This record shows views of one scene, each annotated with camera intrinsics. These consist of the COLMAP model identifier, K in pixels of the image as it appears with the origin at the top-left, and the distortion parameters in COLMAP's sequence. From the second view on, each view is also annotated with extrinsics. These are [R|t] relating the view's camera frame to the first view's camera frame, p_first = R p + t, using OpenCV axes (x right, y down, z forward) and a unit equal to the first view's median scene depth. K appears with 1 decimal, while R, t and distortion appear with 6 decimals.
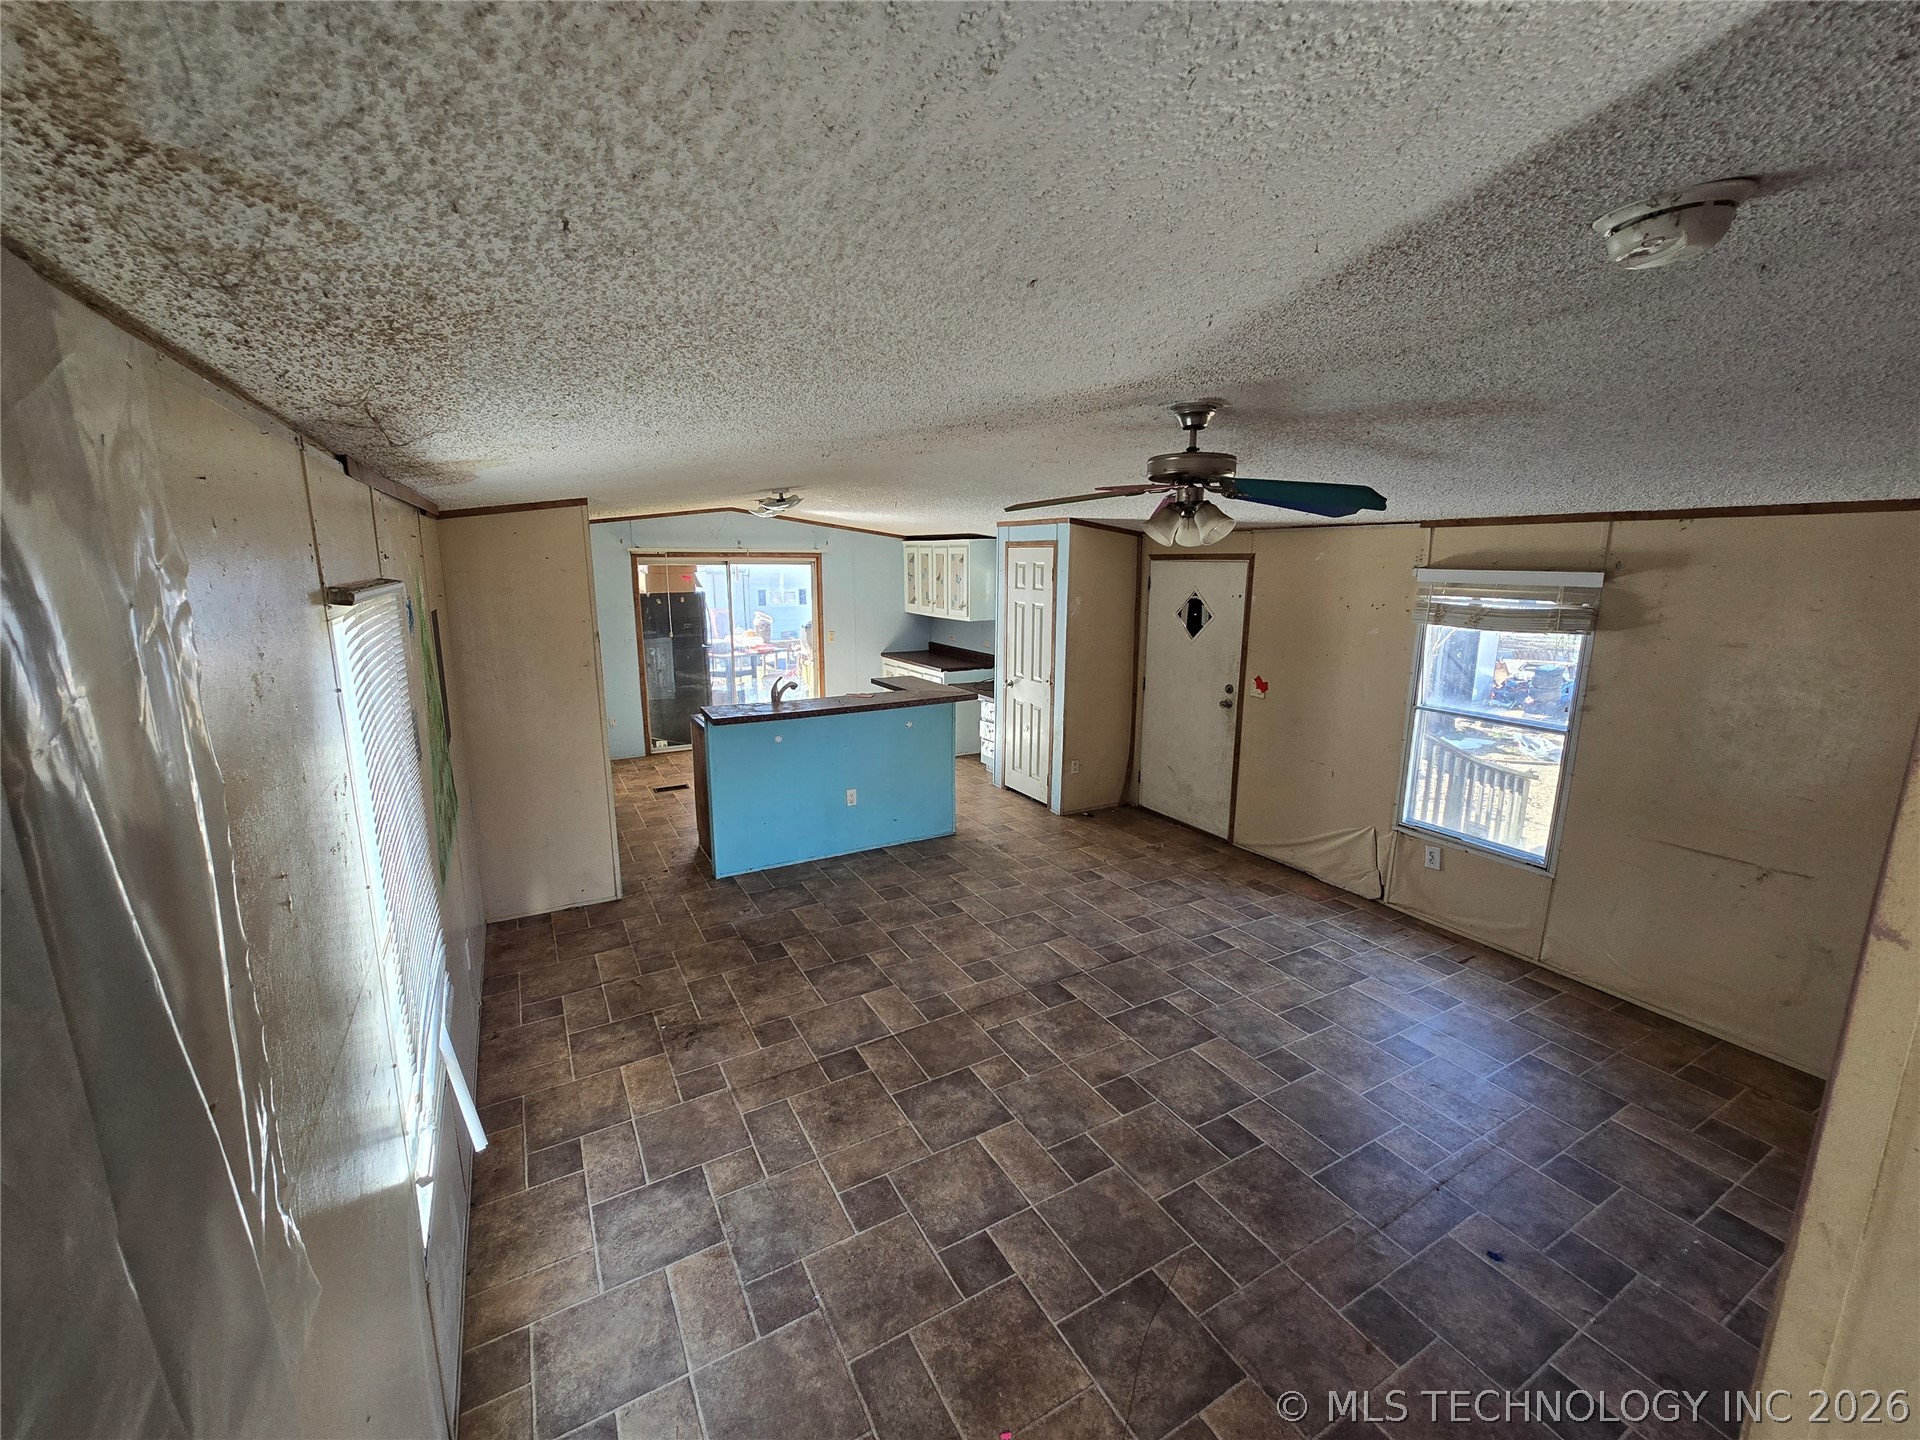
lens RADIAL K [[782.8, 0, 958.2], [0, 782.8, 710.7], [0, 0, 1]] dist [-0.001293, 0.000881]
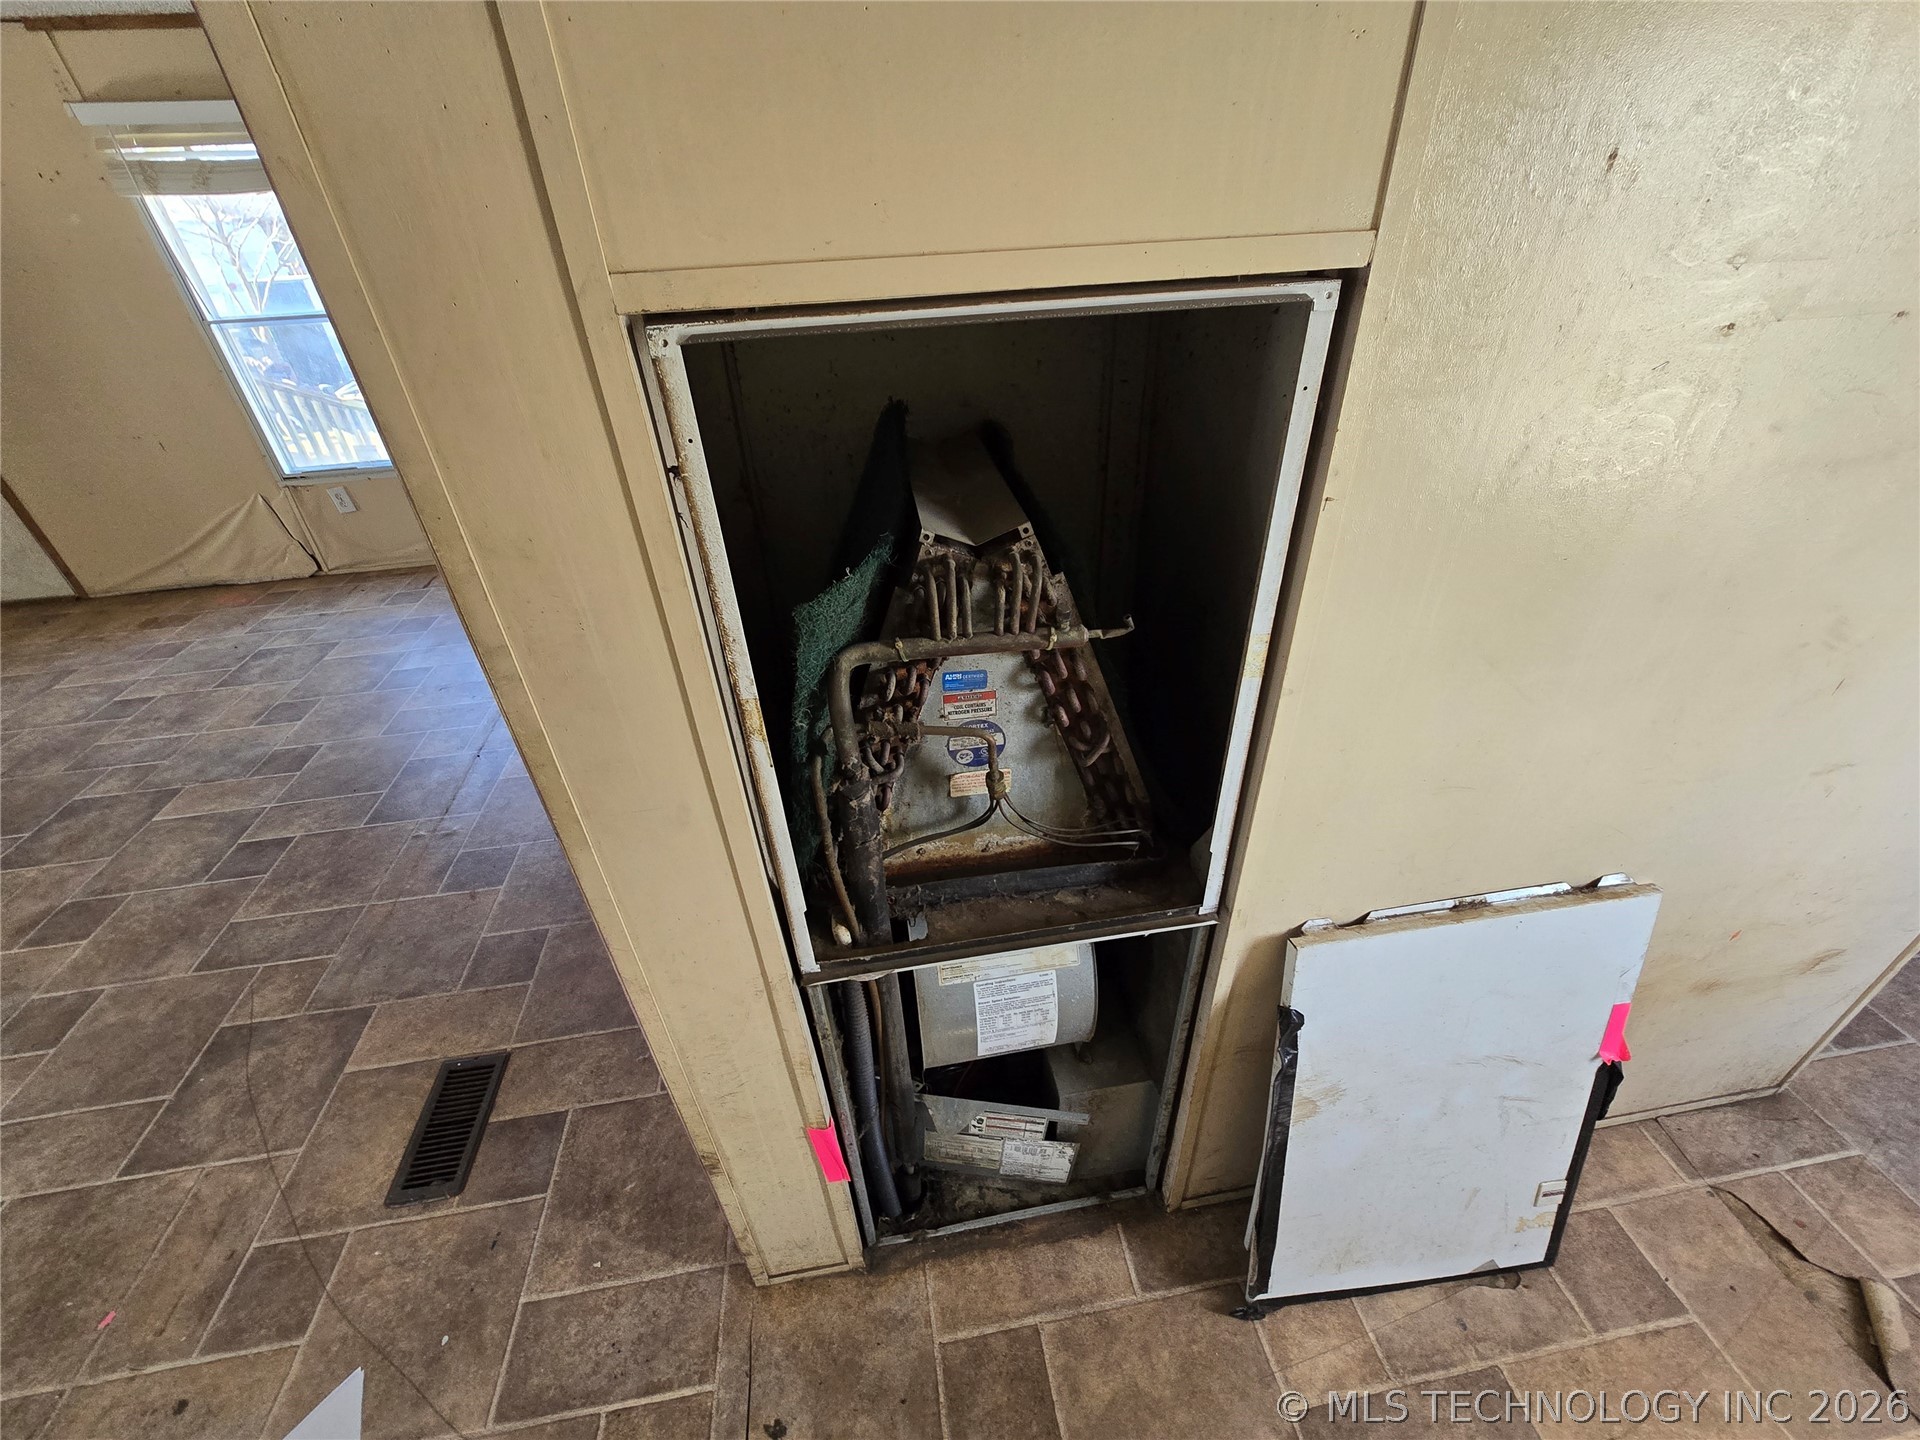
lens RADIAL K [[782.8, 0, 953.5], [0, 782.8, 710.3], [0, 0, 1]] dist [-0.001293, 0.000881]
pose [[0.352902, -0.537498, 0.765869, 0.036915], [0.218256, 0.843242, 0.491230, 0.107138], [-0.909849, -0.006200, 0.414894, -0.015833]]
